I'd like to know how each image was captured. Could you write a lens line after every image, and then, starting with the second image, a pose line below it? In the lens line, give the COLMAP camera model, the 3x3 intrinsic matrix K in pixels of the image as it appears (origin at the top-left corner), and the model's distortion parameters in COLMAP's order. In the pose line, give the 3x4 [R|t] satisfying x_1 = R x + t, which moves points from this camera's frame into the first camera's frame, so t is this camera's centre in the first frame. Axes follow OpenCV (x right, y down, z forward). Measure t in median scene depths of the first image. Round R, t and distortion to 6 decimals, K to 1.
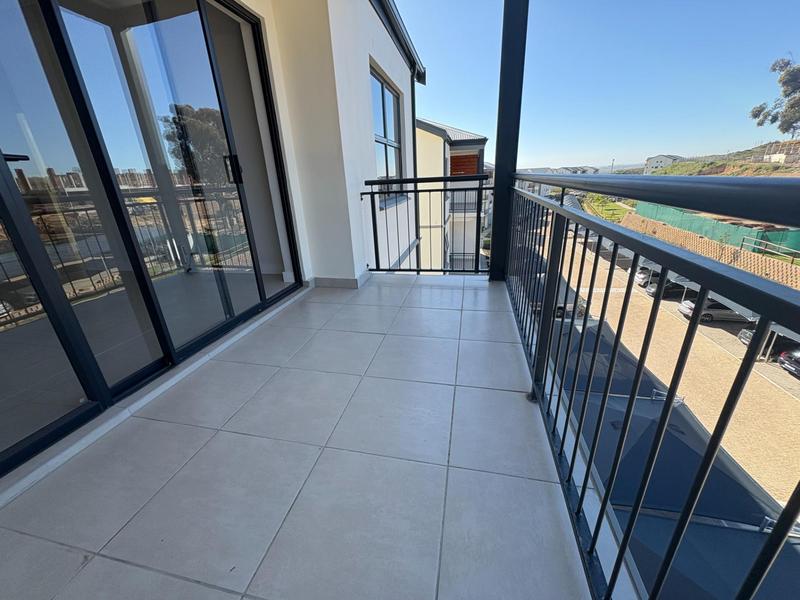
lens RADIAL K [[317.2, 0, 398.0], [0, 317.2, 297.4], [0, 0, 1]] dist [-0.001122, -0.000118]
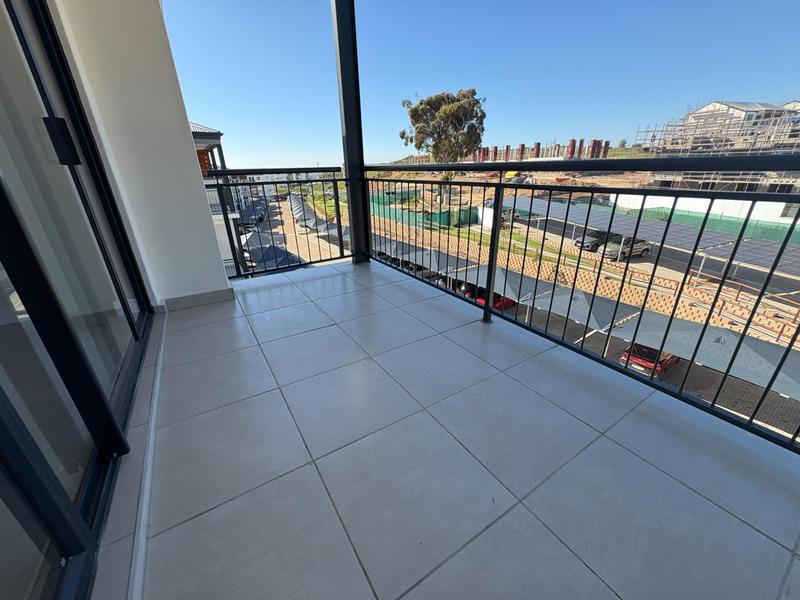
lens RADIAL K [[317.2, 0, 394.7], [0, 317.2, 300.7], [0, 0, 1]] dist [-0.001122, -0.000118]
pose [[0.709834, -0.241946, 0.661512, -0.050811], [0.236937, 0.966444, 0.099229, -0.000820], [-0.663323, 0.086301, 0.743340, 0.012696]]
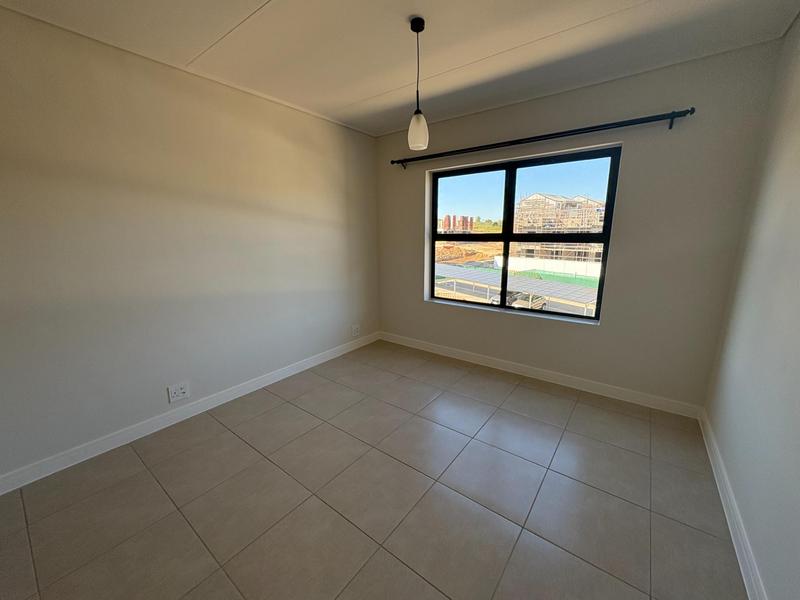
lens RADIAL K [[317.2, 0, 398.0], [0, 317.2, 298.1], [0, 0, 1]] dist [-0.001122, -0.000118]
pose [[0.412731, -0.142851, 0.899581, -0.141820], [0.313706, 0.949495, 0.006848, -0.078501], [-0.855127, 0.279378, 0.436699, 0.152523]]
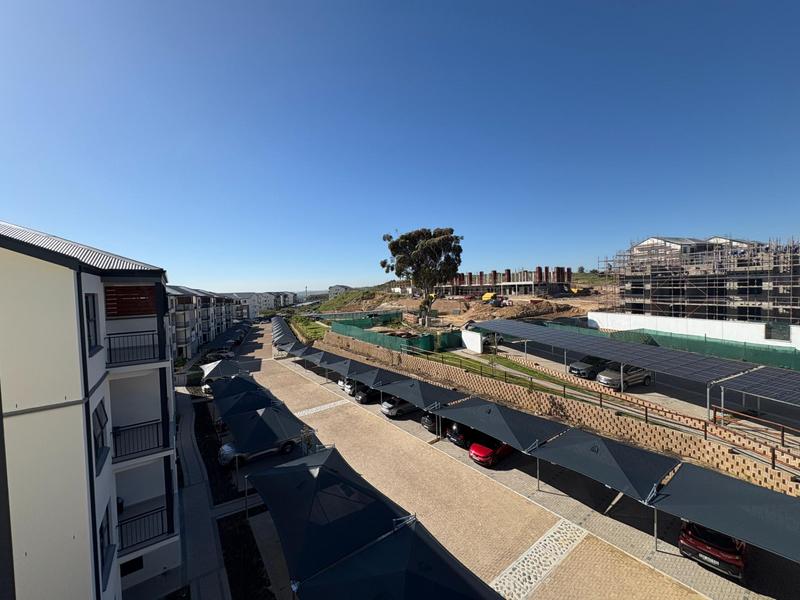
lens RADIAL K [[317.2, 0, 397.4], [0, 317.2, 300.4], [0, 0, 1]] dist [-0.001122, -0.000118]
pose [[0.668498, 0.001492, 0.743712, 0.041414], [0.260205, 0.936326, -0.235767, -0.048905], [-0.696709, 0.351127, 0.625544, 0.067259]]
